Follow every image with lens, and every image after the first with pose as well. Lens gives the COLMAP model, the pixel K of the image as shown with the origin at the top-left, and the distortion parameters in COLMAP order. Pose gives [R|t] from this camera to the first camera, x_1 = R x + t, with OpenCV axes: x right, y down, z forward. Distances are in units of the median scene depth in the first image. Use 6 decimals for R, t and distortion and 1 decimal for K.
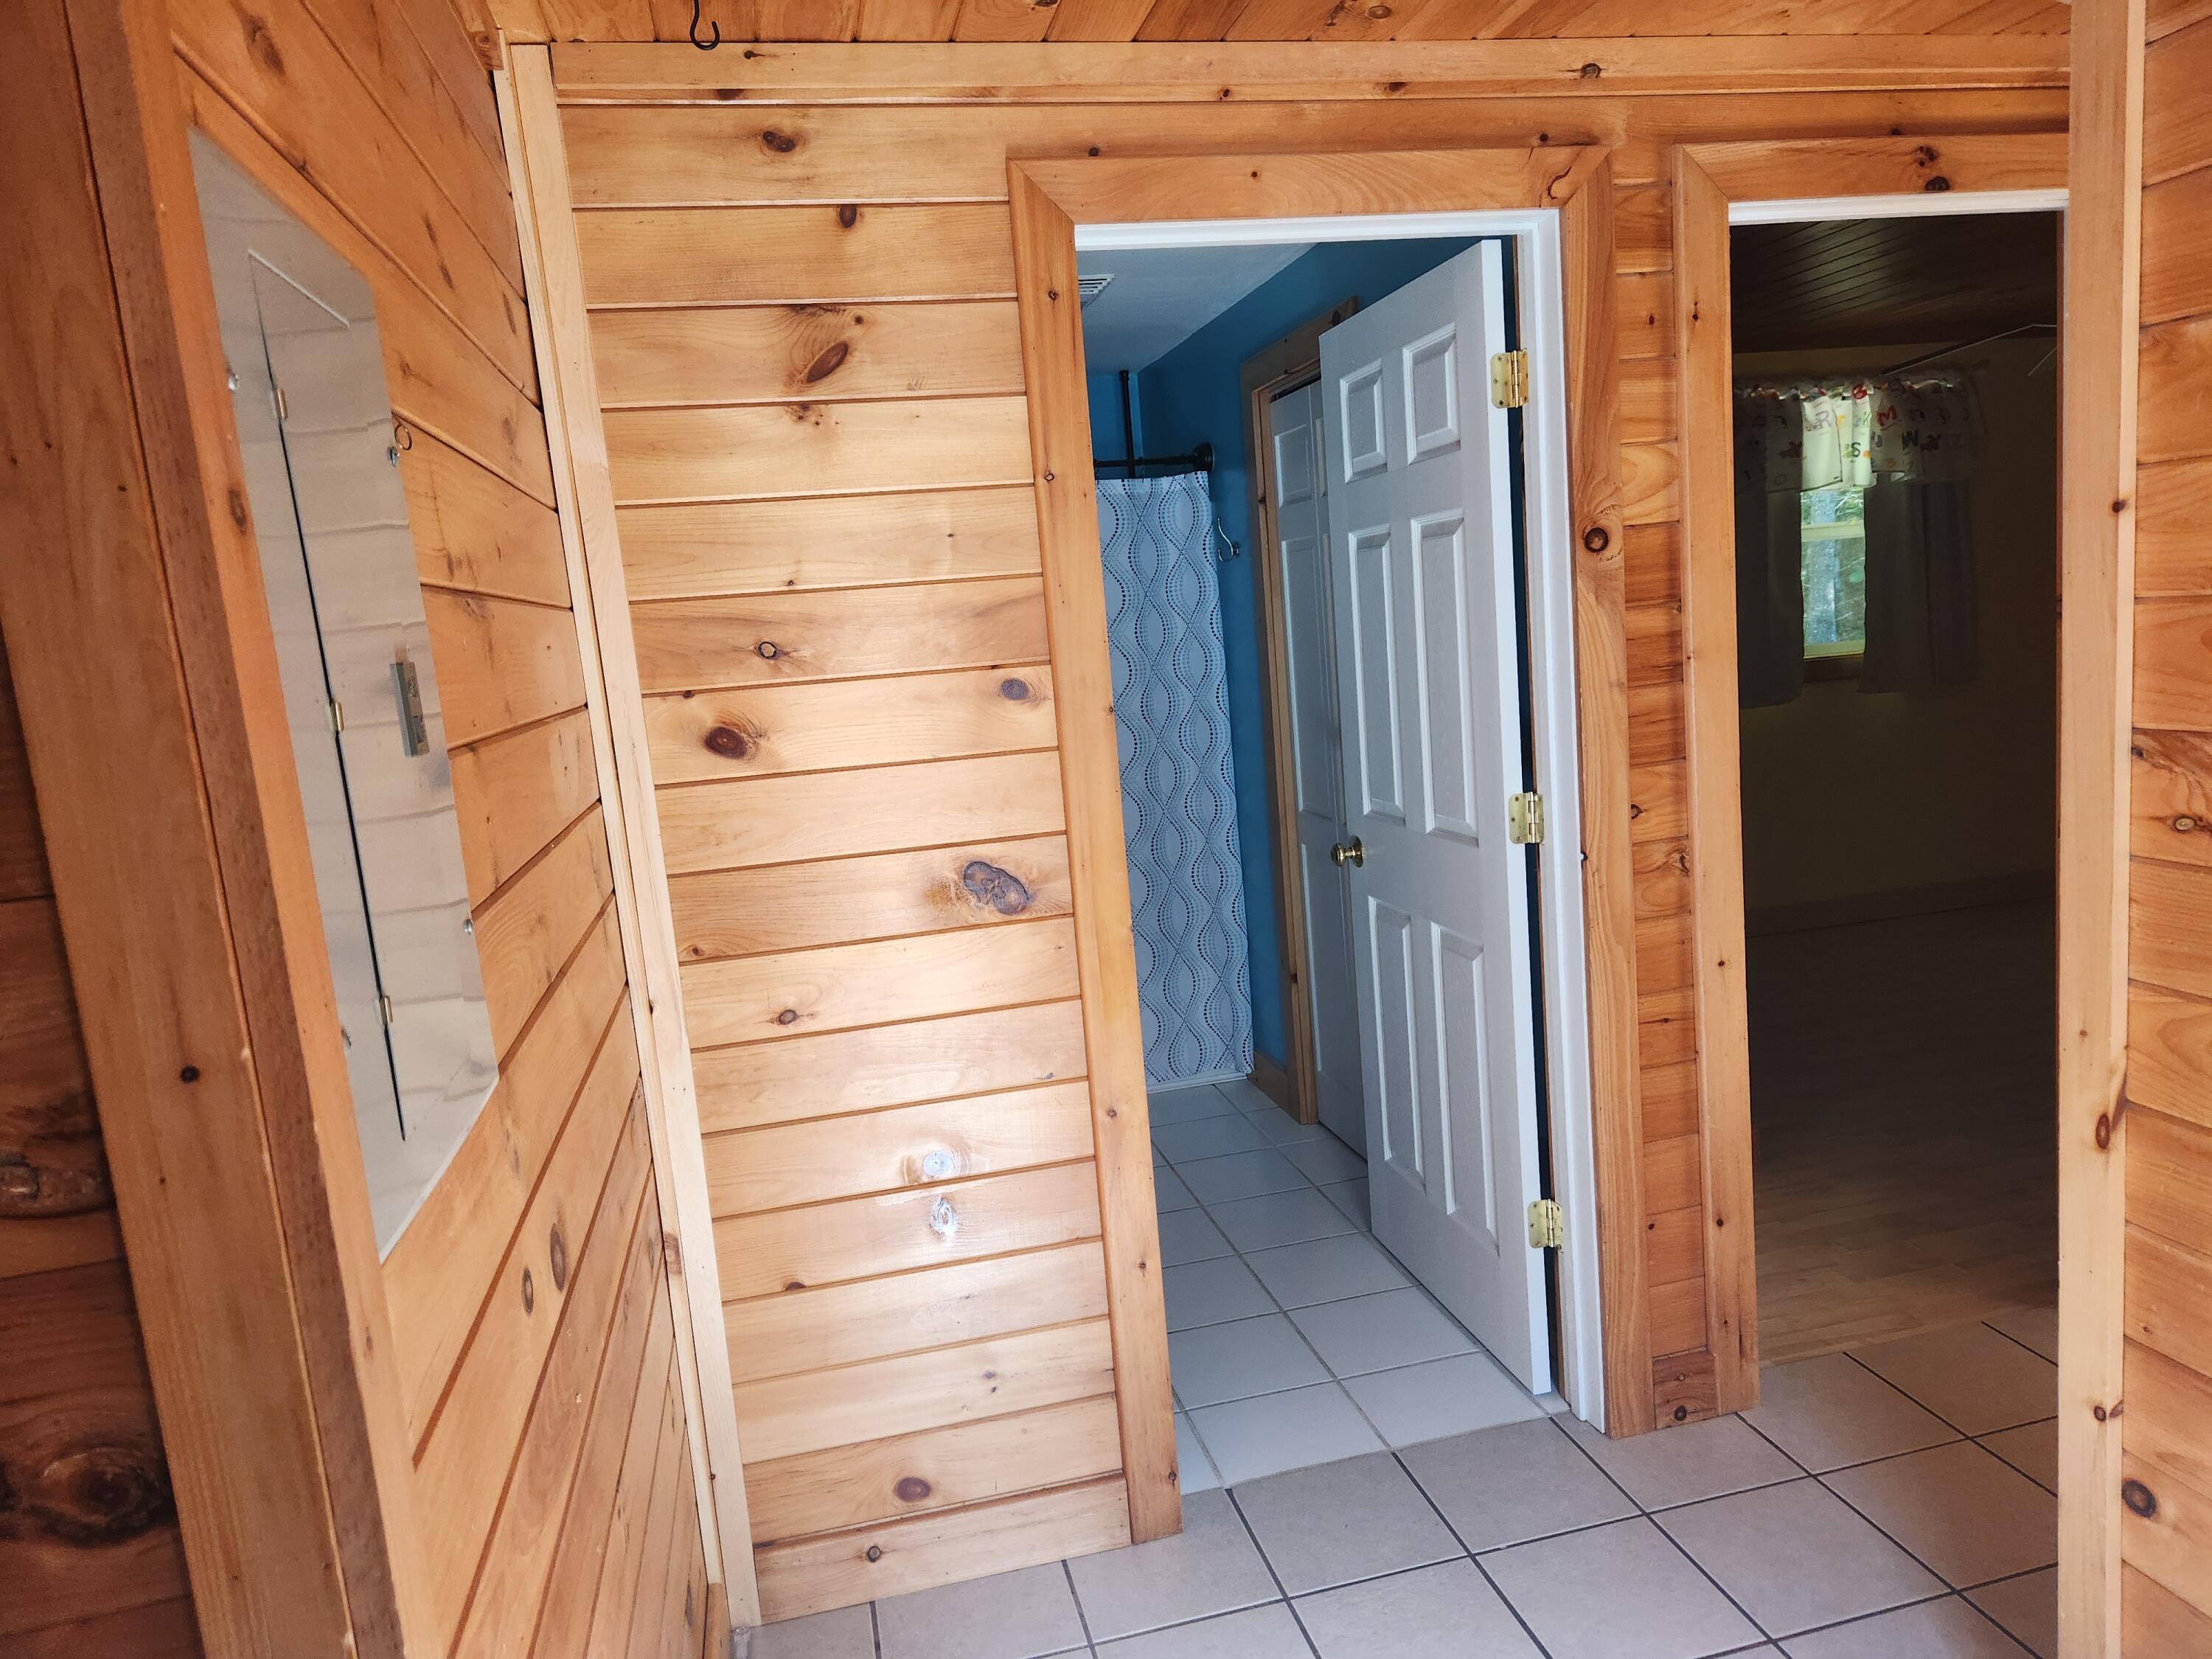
lens RADIAL K [[1491.0, 0, 1106.2], [0, 1491.0, 822.4], [0, 0, 1]] dist [0.026666, 0.001066]
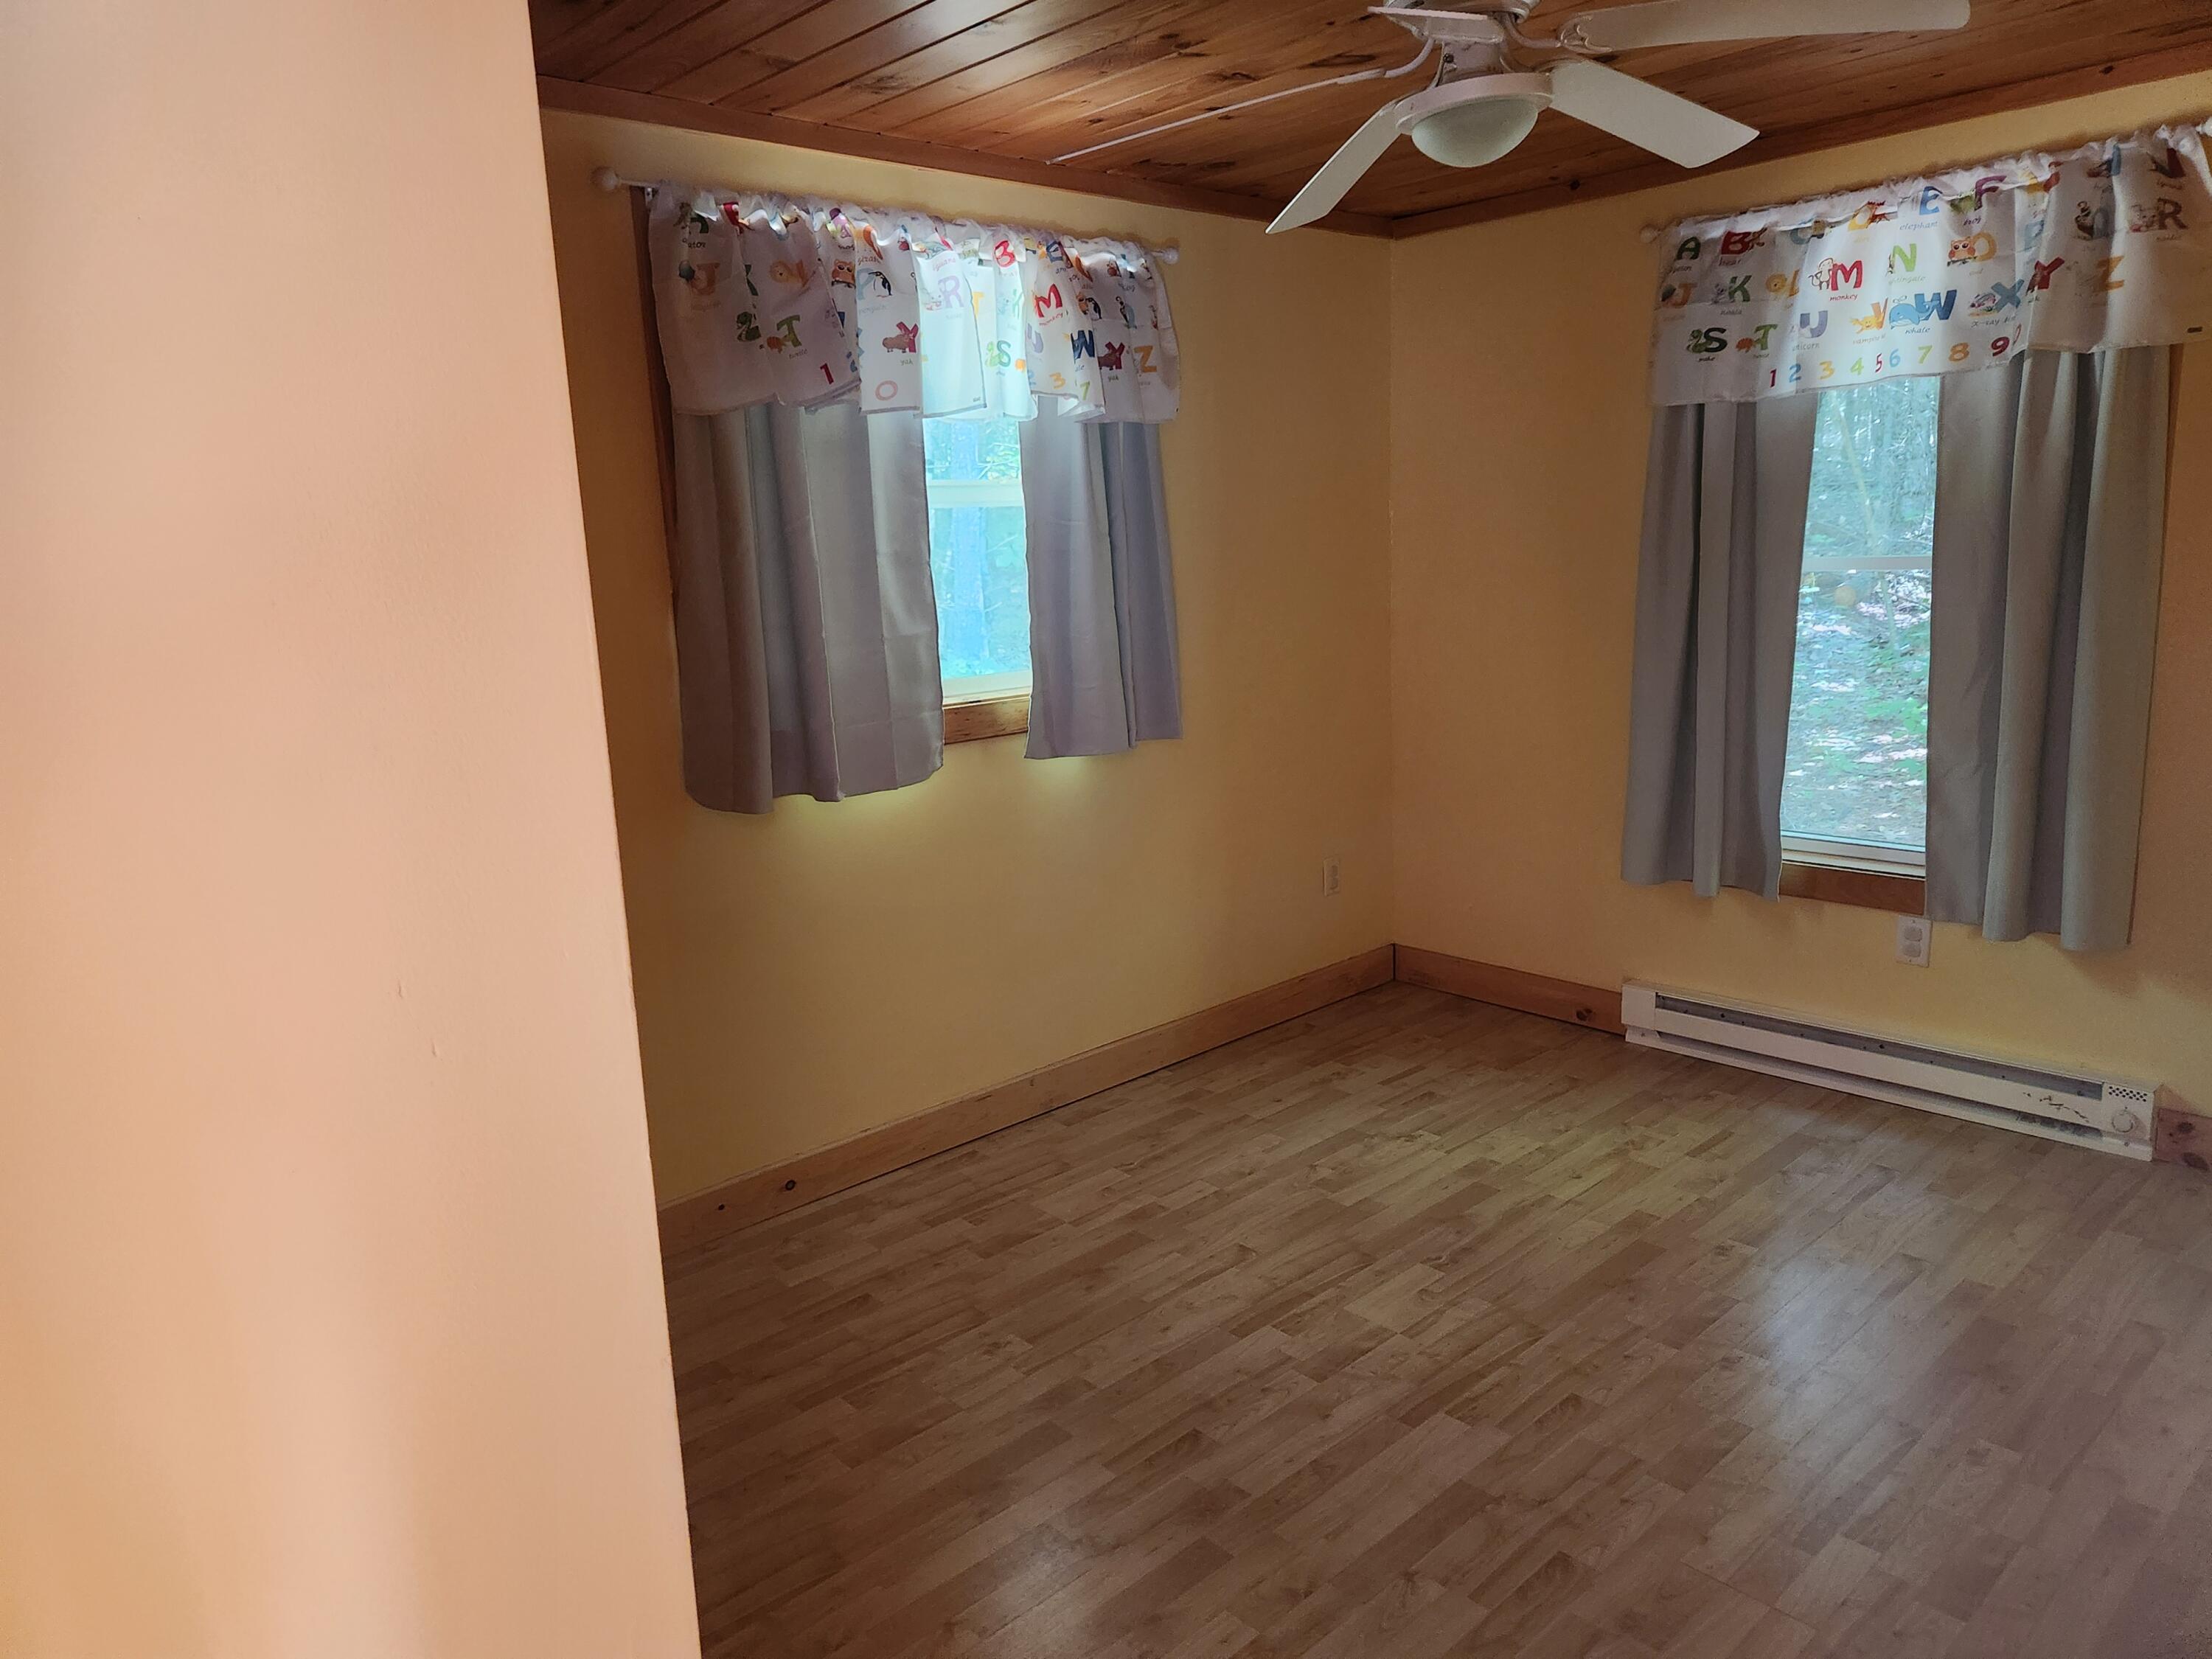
lens RADIAL K [[1491.0, 0, 1100.2], [0, 1491.0, 828.0], [0, 0, 1]] dist [0.026666, 0.001066]
pose [[0.864062, -0.056227, 0.500236, 0.228200], [0.042432, 0.998341, 0.038921, -0.083790], [-0.501594, -0.012404, 0.865014, 0.473099]]
